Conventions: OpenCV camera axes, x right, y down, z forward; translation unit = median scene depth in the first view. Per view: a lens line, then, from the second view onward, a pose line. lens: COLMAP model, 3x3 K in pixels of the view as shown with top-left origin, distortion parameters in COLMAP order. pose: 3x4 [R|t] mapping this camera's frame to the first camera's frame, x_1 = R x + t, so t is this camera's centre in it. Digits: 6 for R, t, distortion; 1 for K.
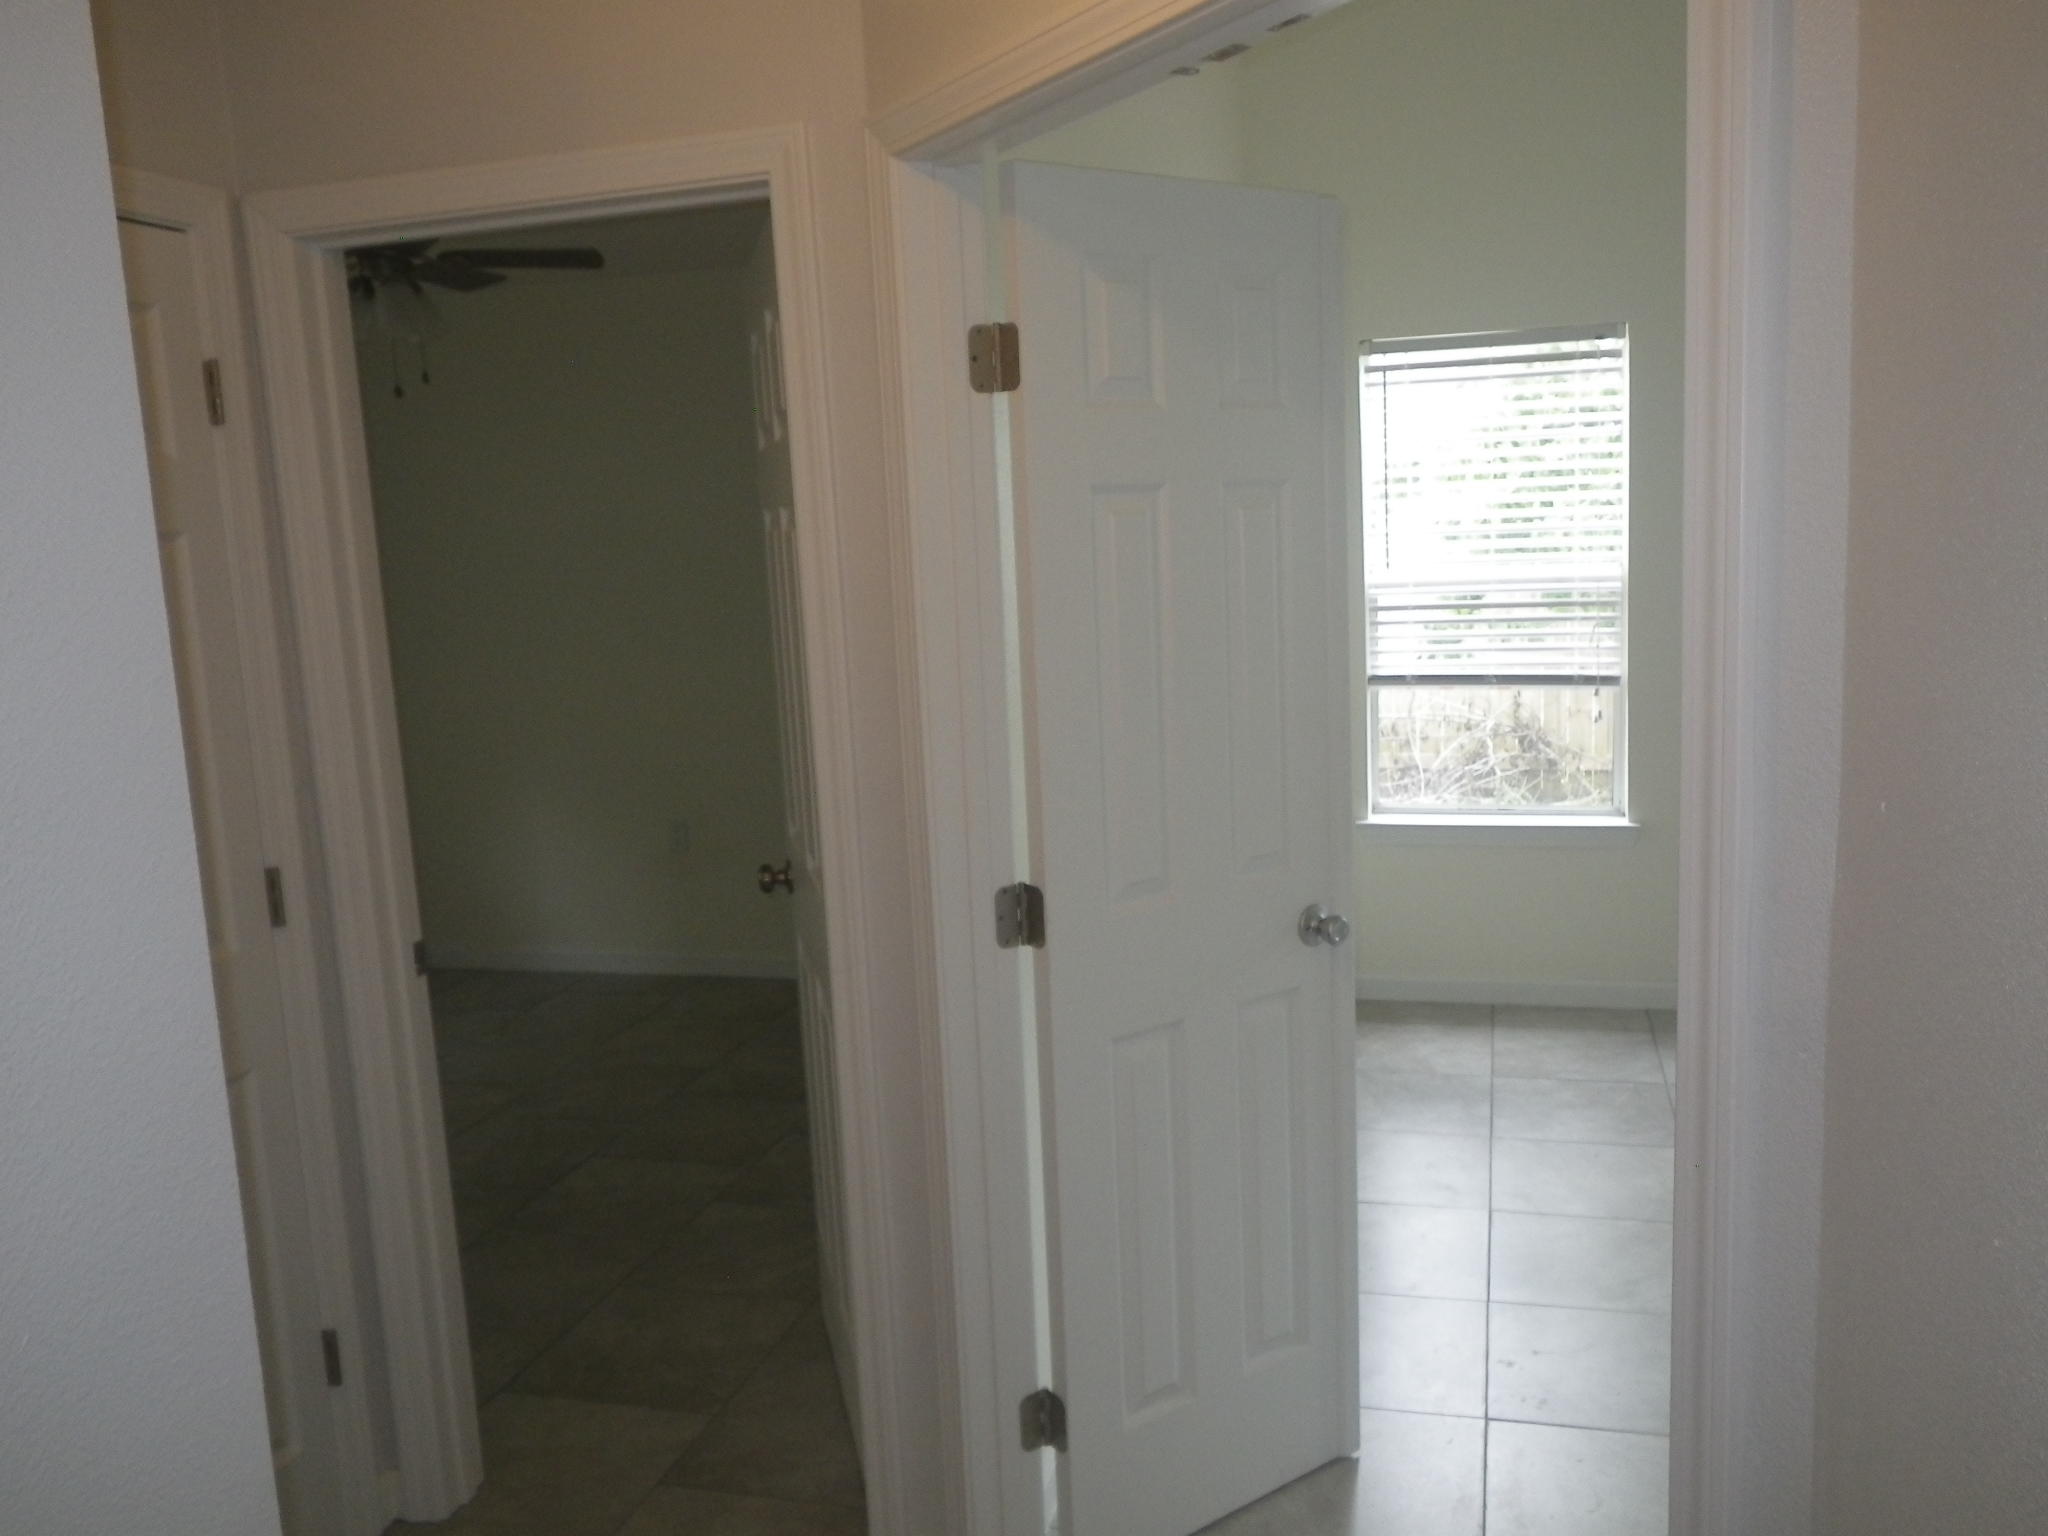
lens RADIAL K [[1704.8, 0, 1028.7], [0, 1704.8, 759.9], [0, 0, 1]] dist [-0.002944, 0.018747]
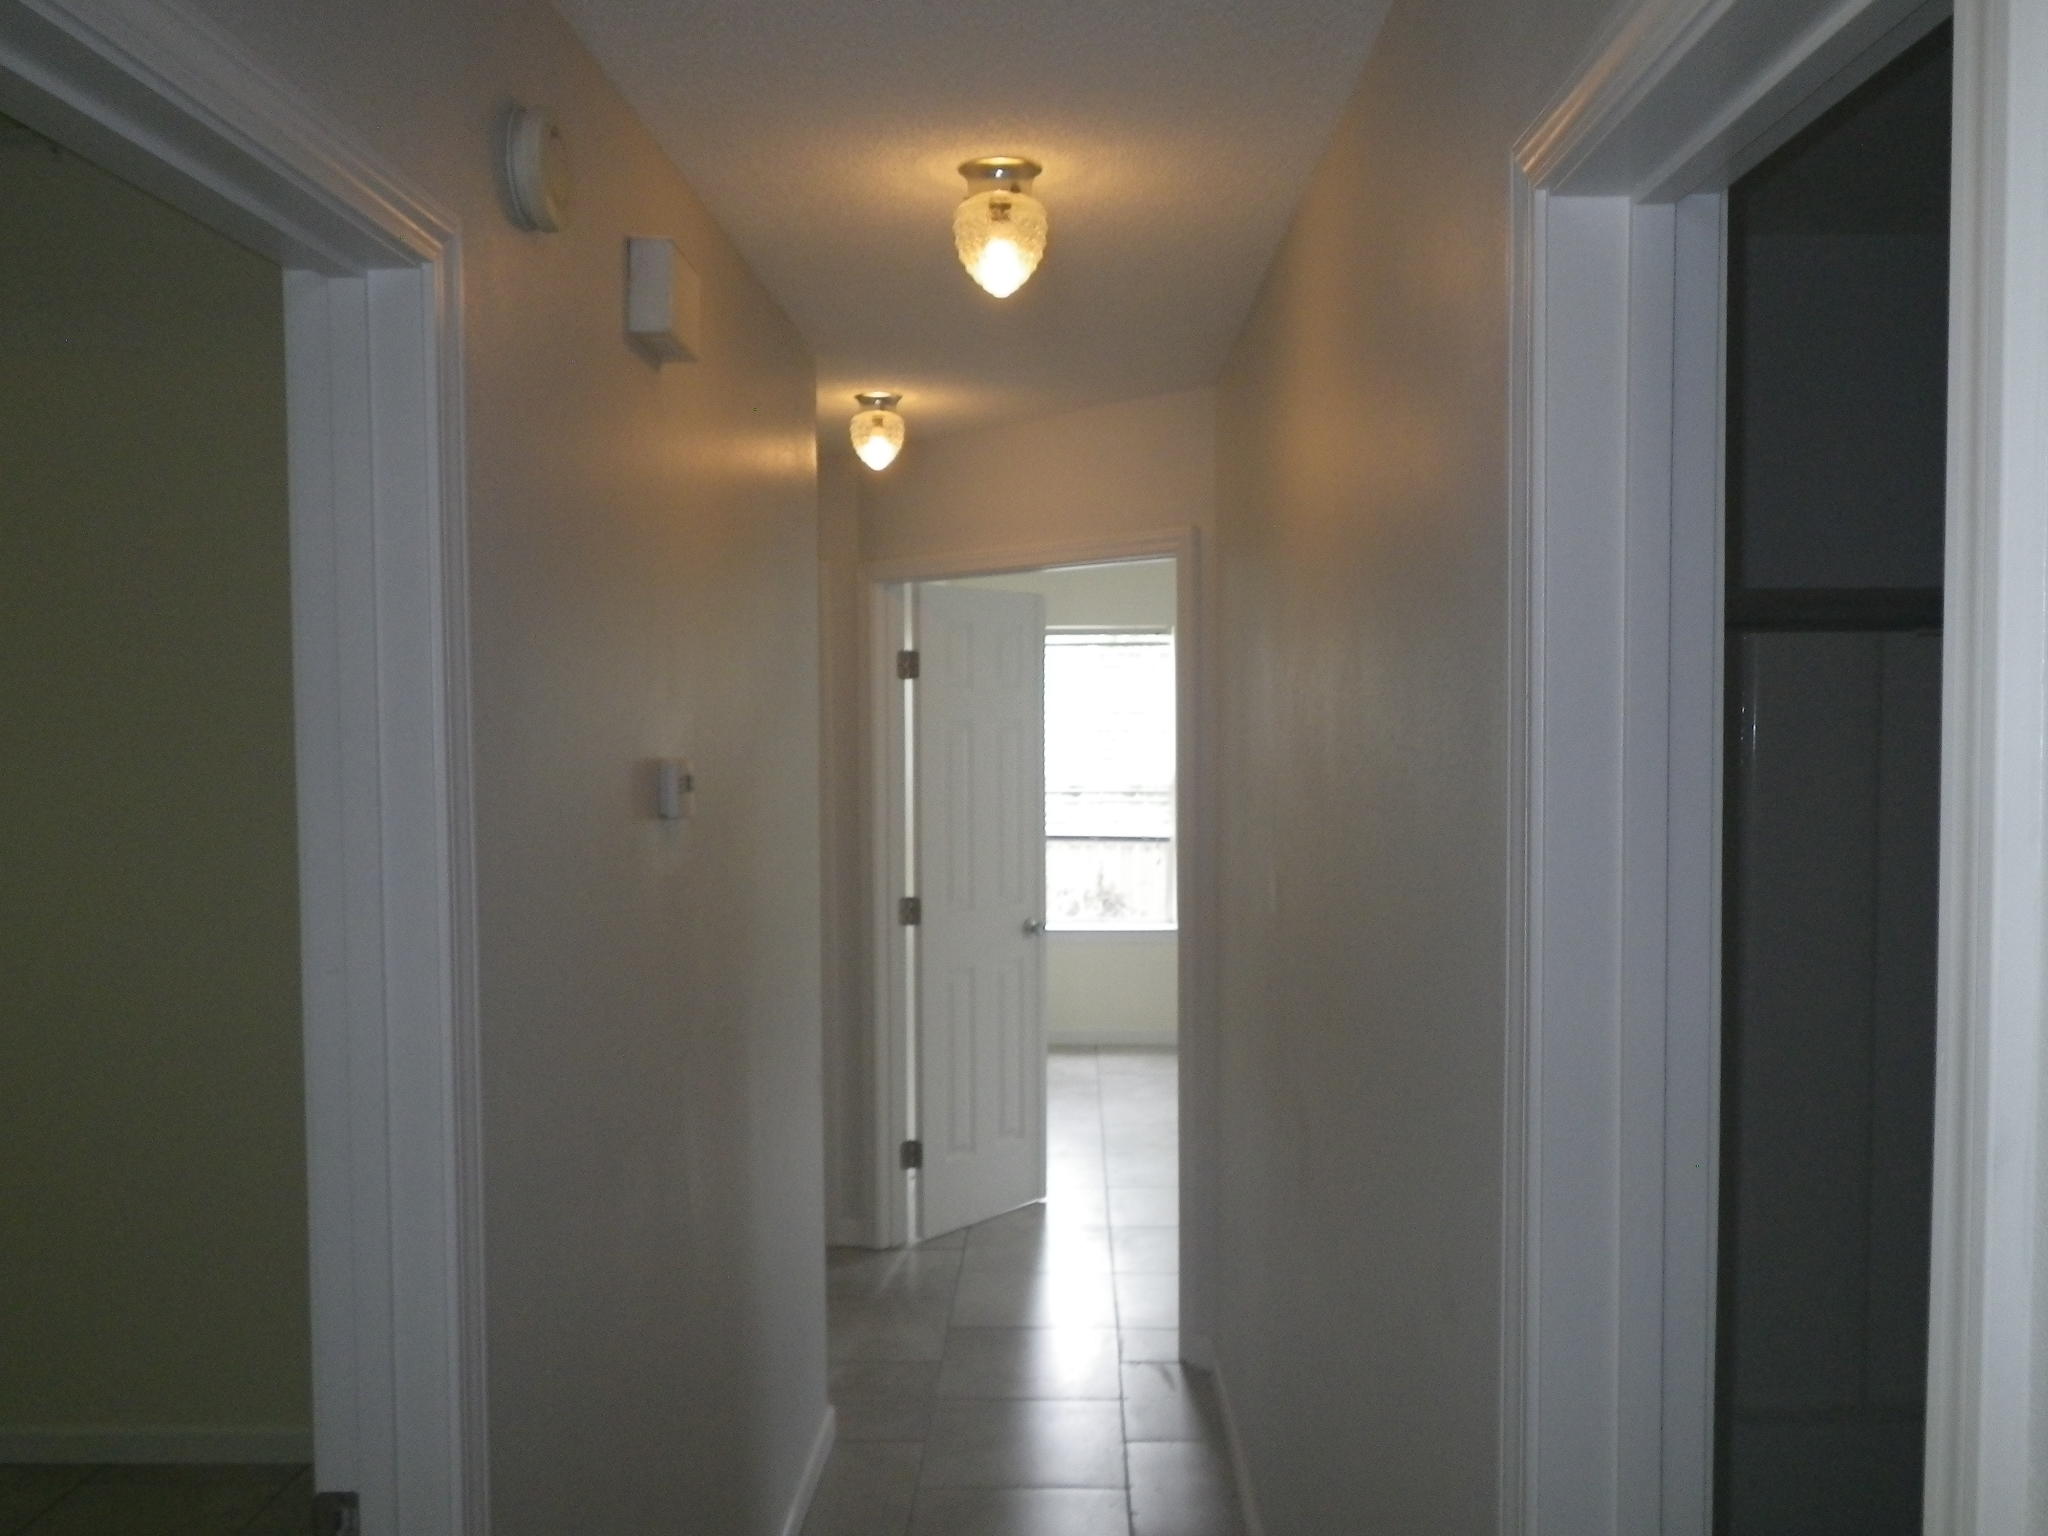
lens RADIAL K [[1704.8, 0, 1028.7], [0, 1704.8, 759.9], [0, 0, 1]] dist [-0.002944, 0.018747]
pose [[0.969957, 0.032150, 0.241143, -0.185926], [-0.003147, 0.992804, -0.119707, 0.075710], [-0.243256, 0.115351, 0.963079, -0.561510]]
